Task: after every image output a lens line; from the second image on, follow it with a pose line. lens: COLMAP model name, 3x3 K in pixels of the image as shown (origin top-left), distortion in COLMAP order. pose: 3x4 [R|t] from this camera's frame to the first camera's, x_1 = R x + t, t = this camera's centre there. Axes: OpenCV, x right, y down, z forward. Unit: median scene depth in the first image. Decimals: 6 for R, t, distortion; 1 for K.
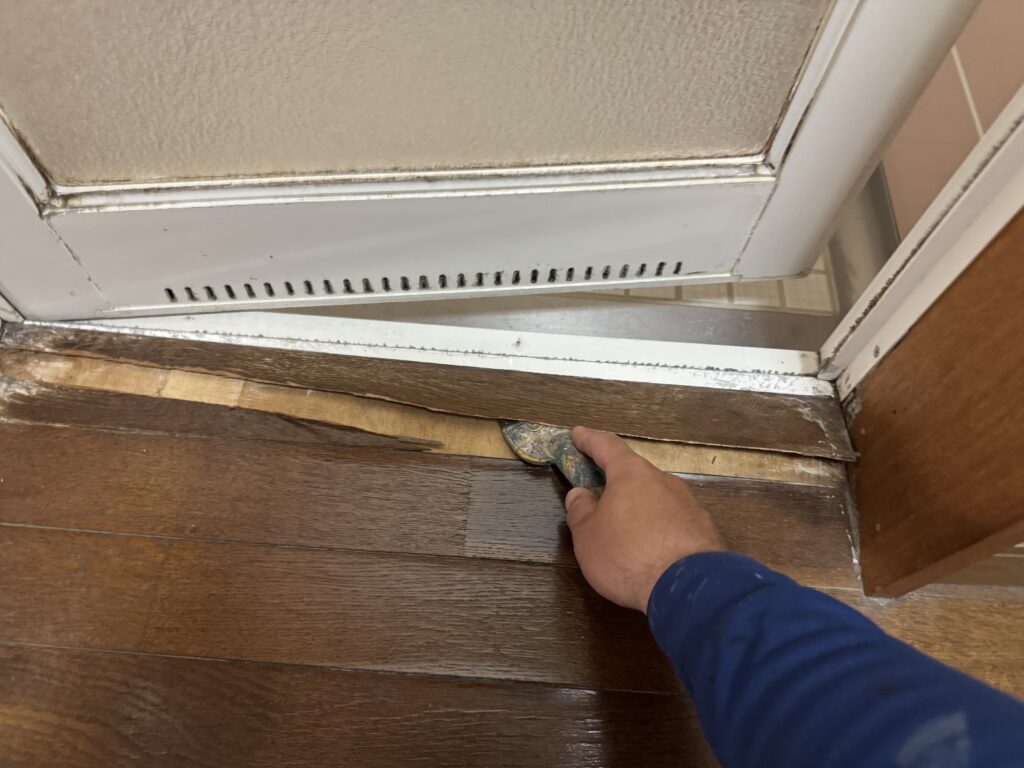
lens RADIAL K [[732.8, 0, 519.7], [0, 732.8, 396.2], [0, 0, 1]] dist [0.008085, -0.032754]
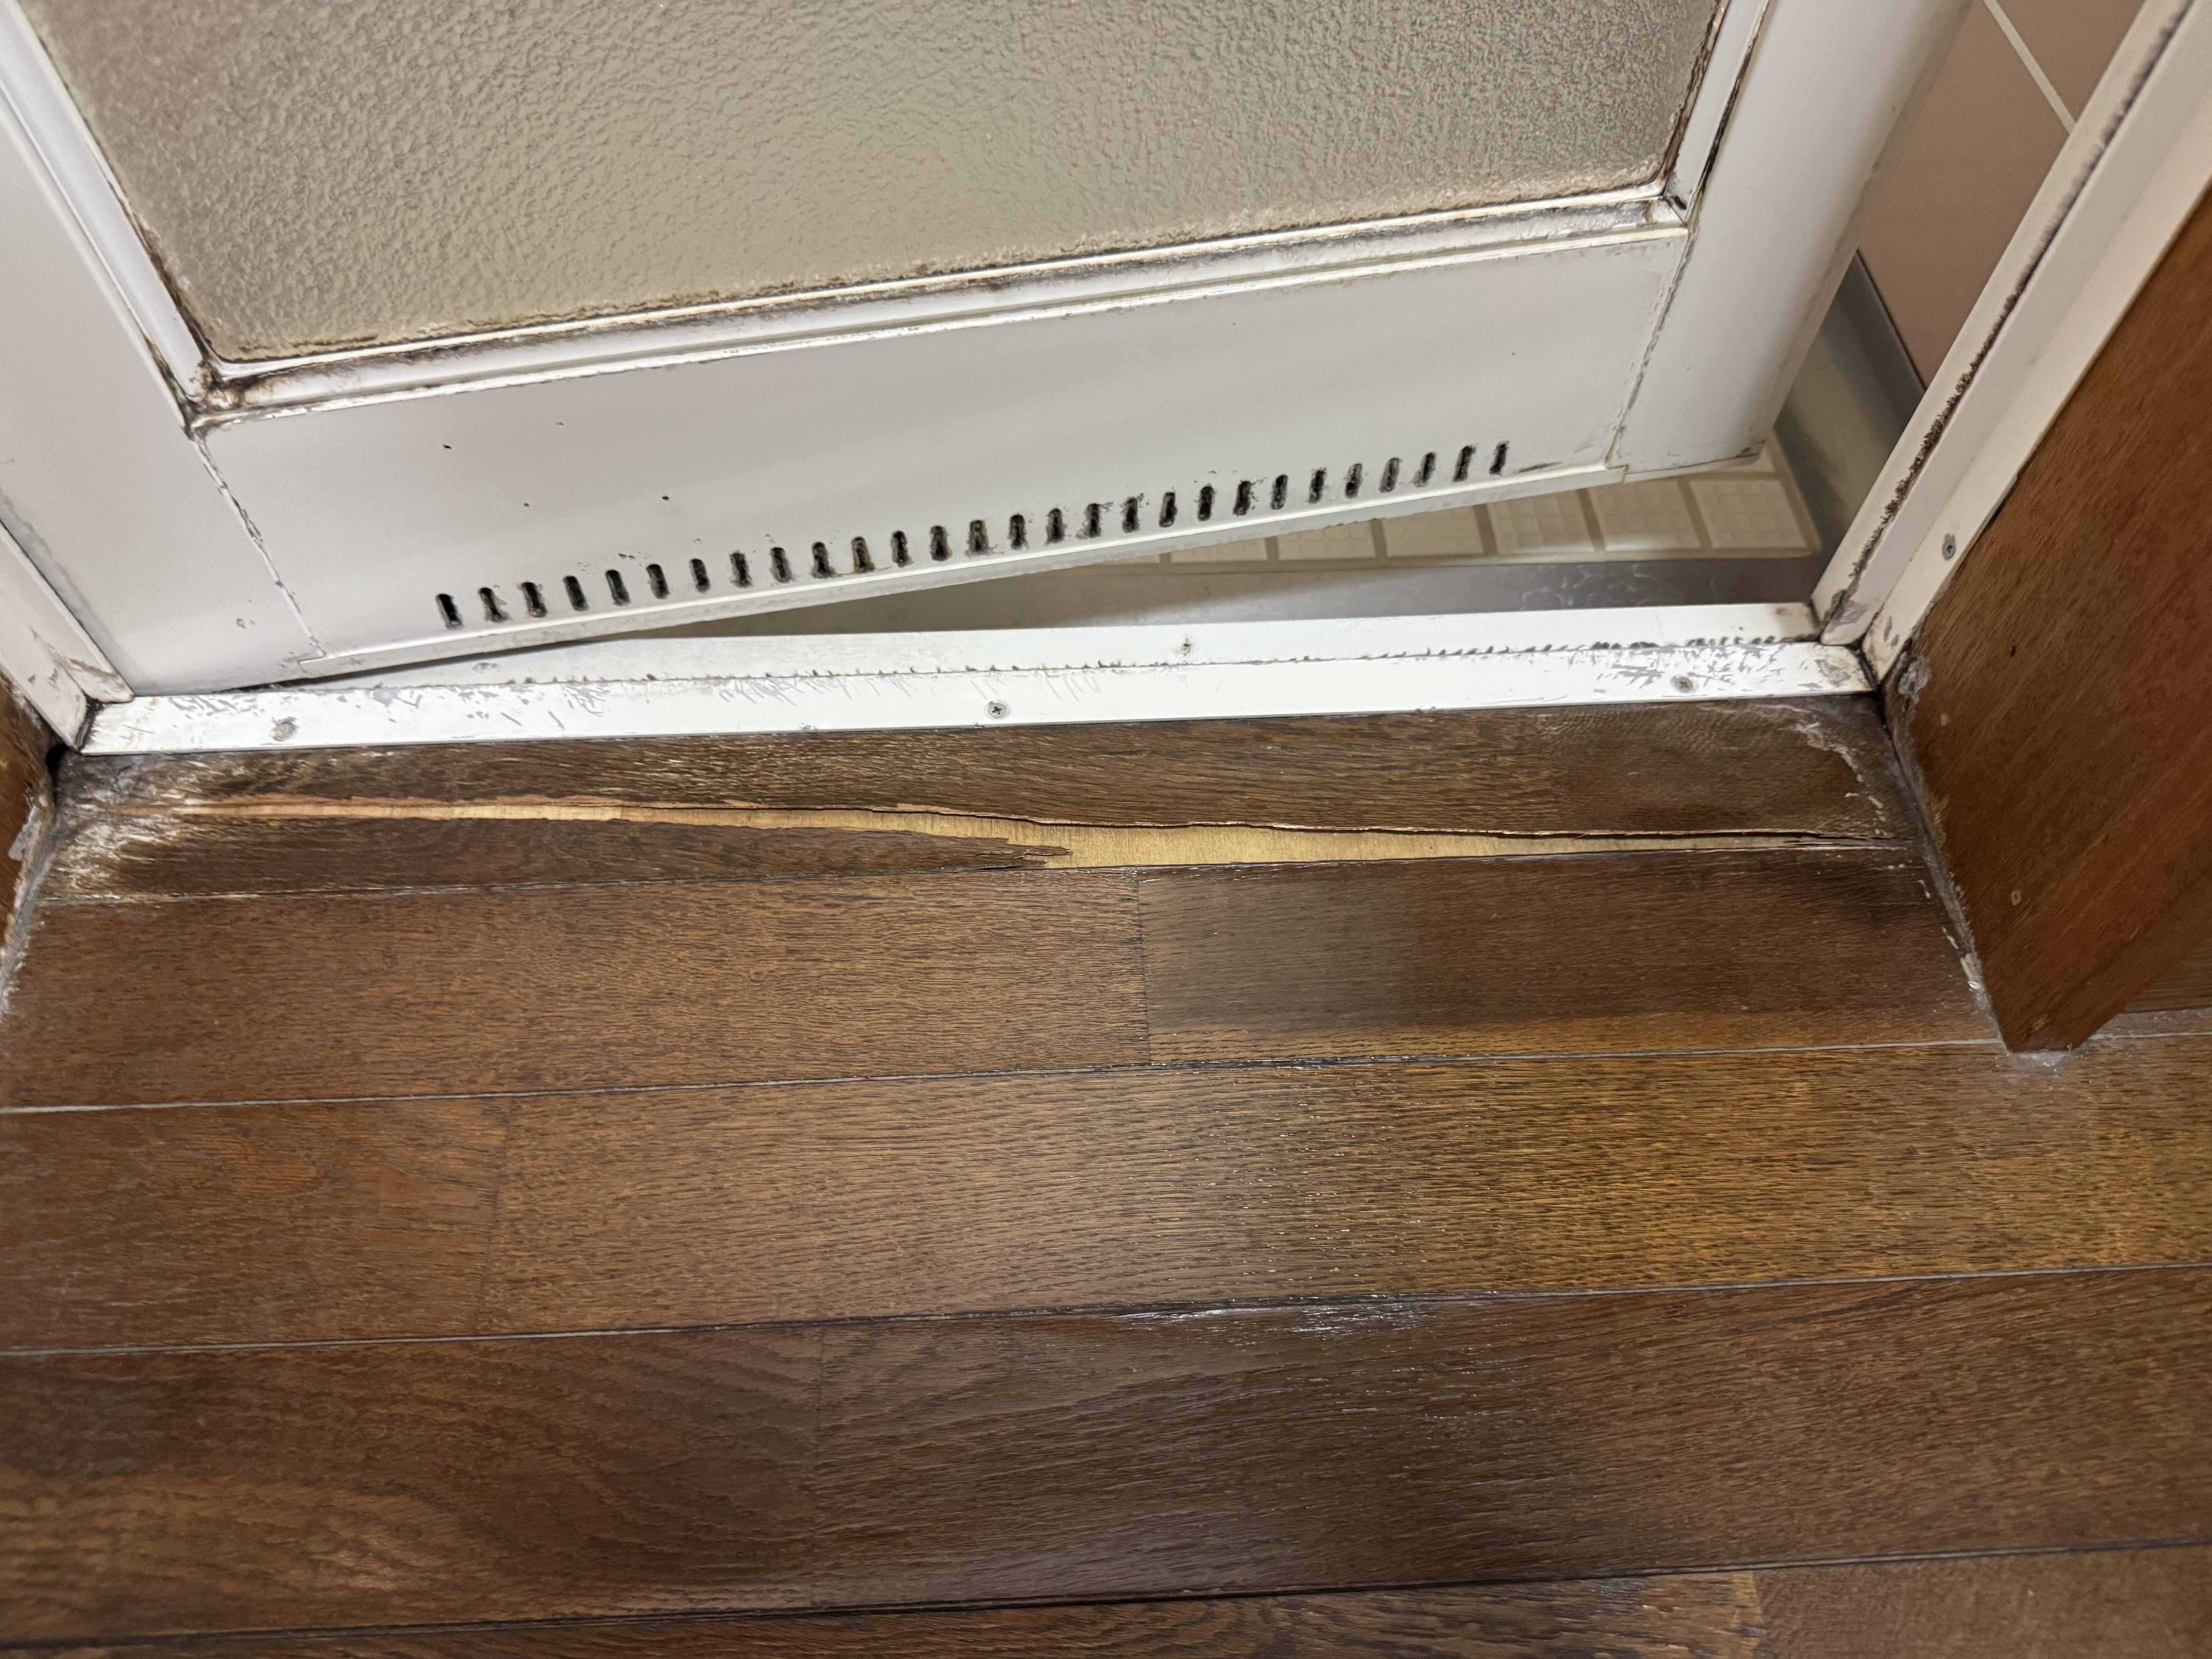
lens RADIAL K [[1583.0, 0, 1094.8], [0, 1583.0, 859.2], [0, 0, 1]] dist [0.008085, -0.032754]
pose [[0.993427, -0.109748, 0.032527, -0.130920], [0.112129, 0.990156, -0.083774, 0.170099], [-0.023013, 0.086871, 0.995954, -0.006280]]
